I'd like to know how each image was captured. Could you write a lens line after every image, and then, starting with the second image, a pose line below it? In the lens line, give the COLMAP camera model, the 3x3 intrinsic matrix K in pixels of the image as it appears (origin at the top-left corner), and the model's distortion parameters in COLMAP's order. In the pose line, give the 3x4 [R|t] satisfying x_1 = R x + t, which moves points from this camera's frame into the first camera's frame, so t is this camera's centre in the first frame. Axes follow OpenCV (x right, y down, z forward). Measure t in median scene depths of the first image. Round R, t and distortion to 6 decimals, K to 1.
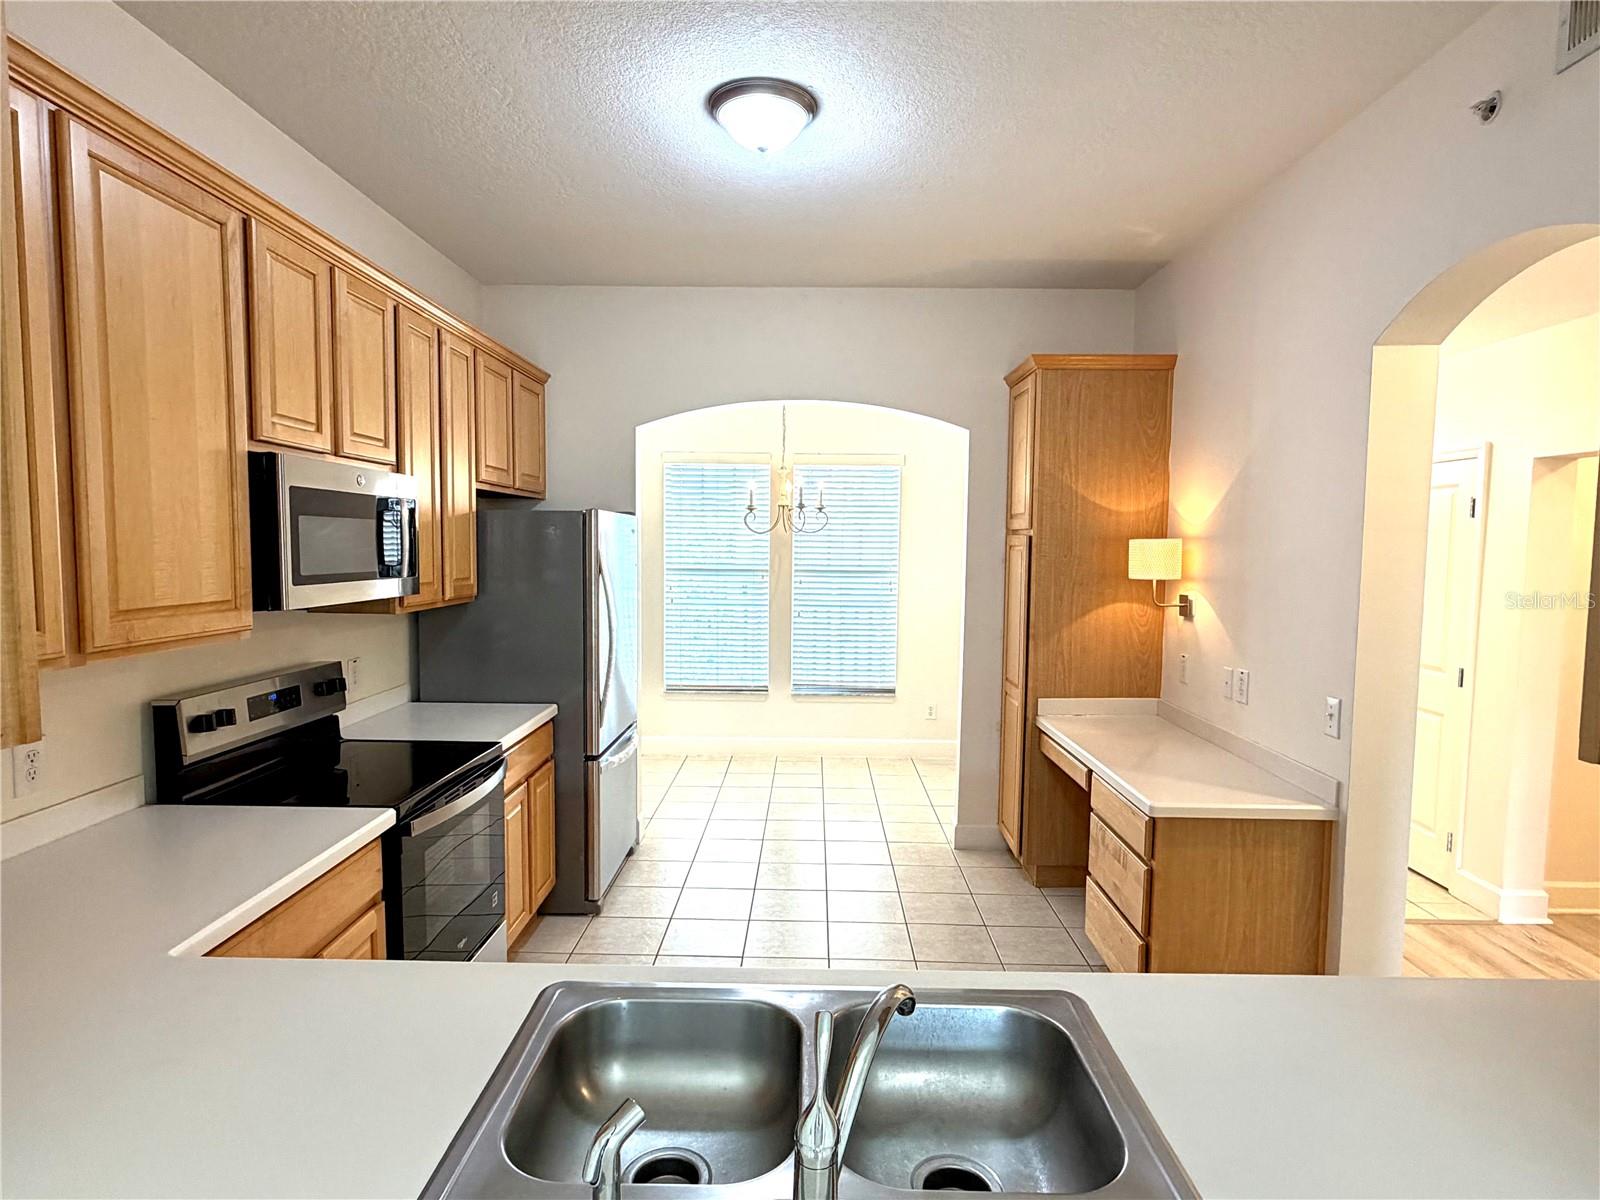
lens RADIAL K [[881.9, 0, 798.6], [0, 881.9, 602.2], [0, 0, 1]] dist [0.001164, 0.000147]
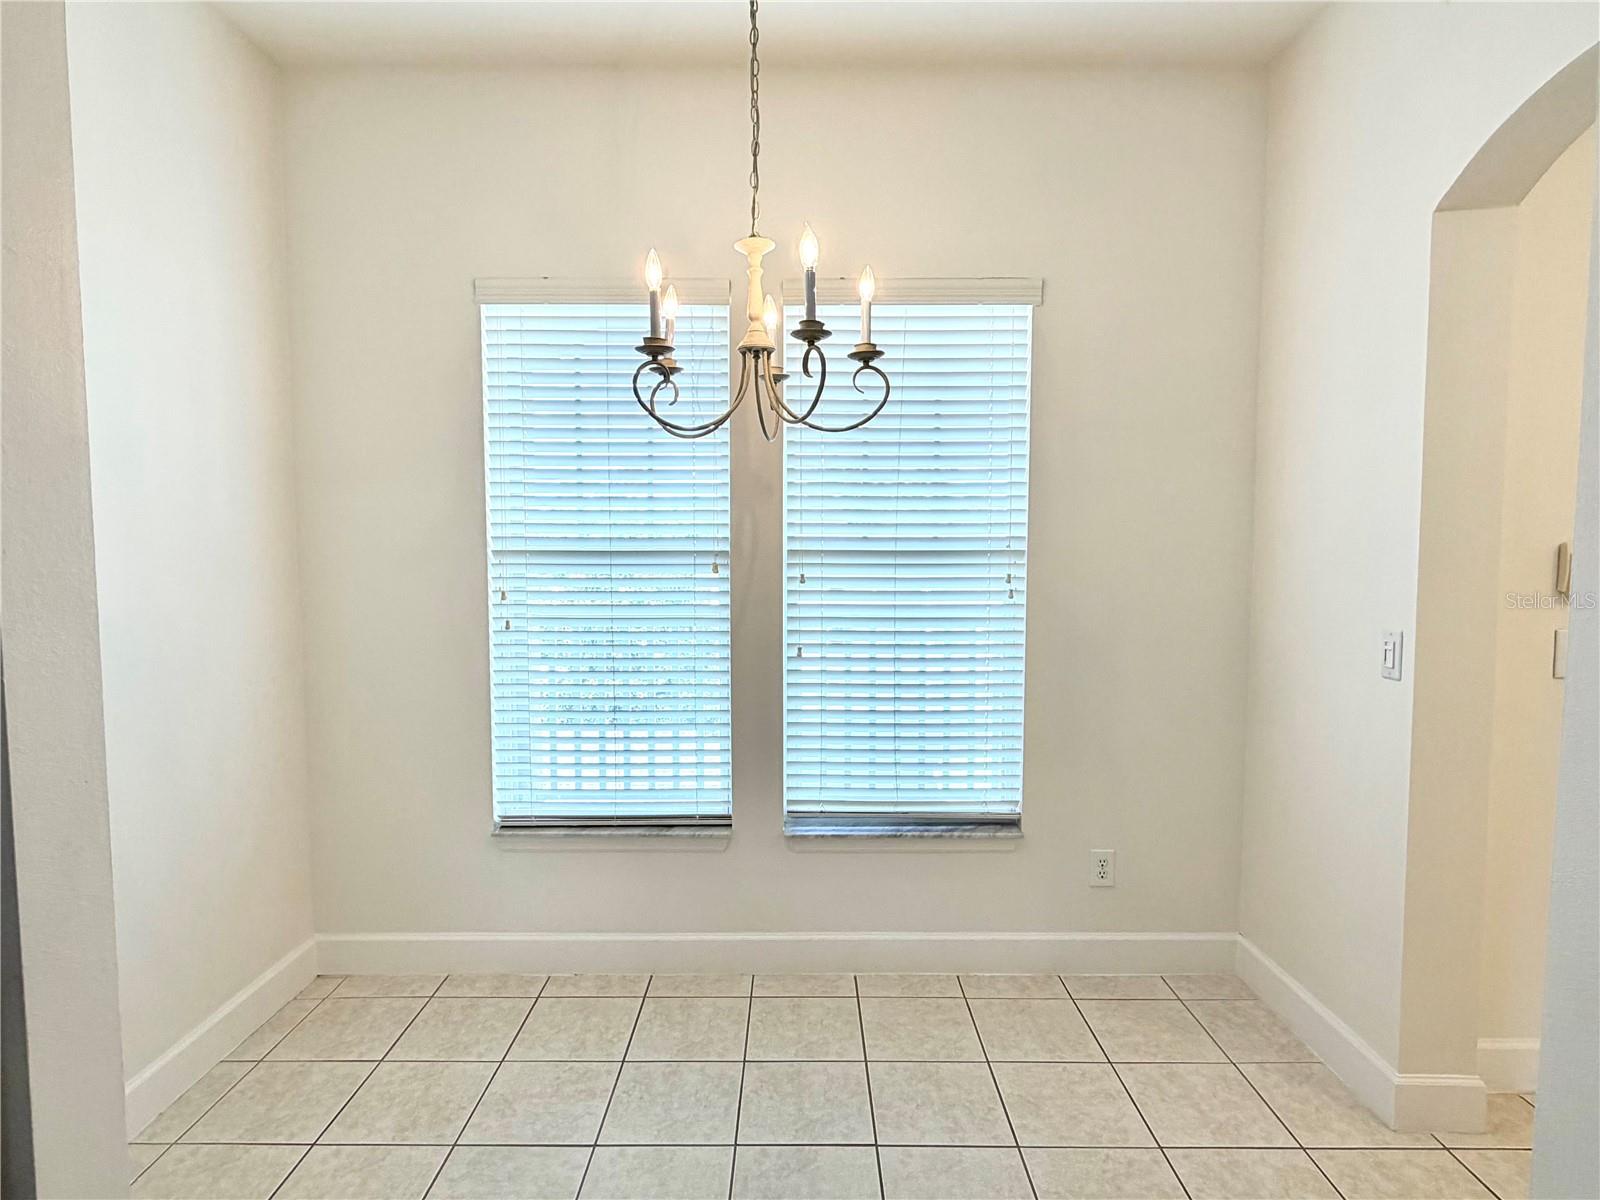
lens RADIAL K [[881.9, 0, 802.9], [0, 881.9, 602.9], [0, 0, 1]] dist [0.001164, 0.000147]
pose [[0.999767, -0.010301, 0.018957, -0.005915], [0.010450, 0.999915, -0.007747, -0.007641], [-0.018875, 0.007943, 0.999790, 0.567432]]
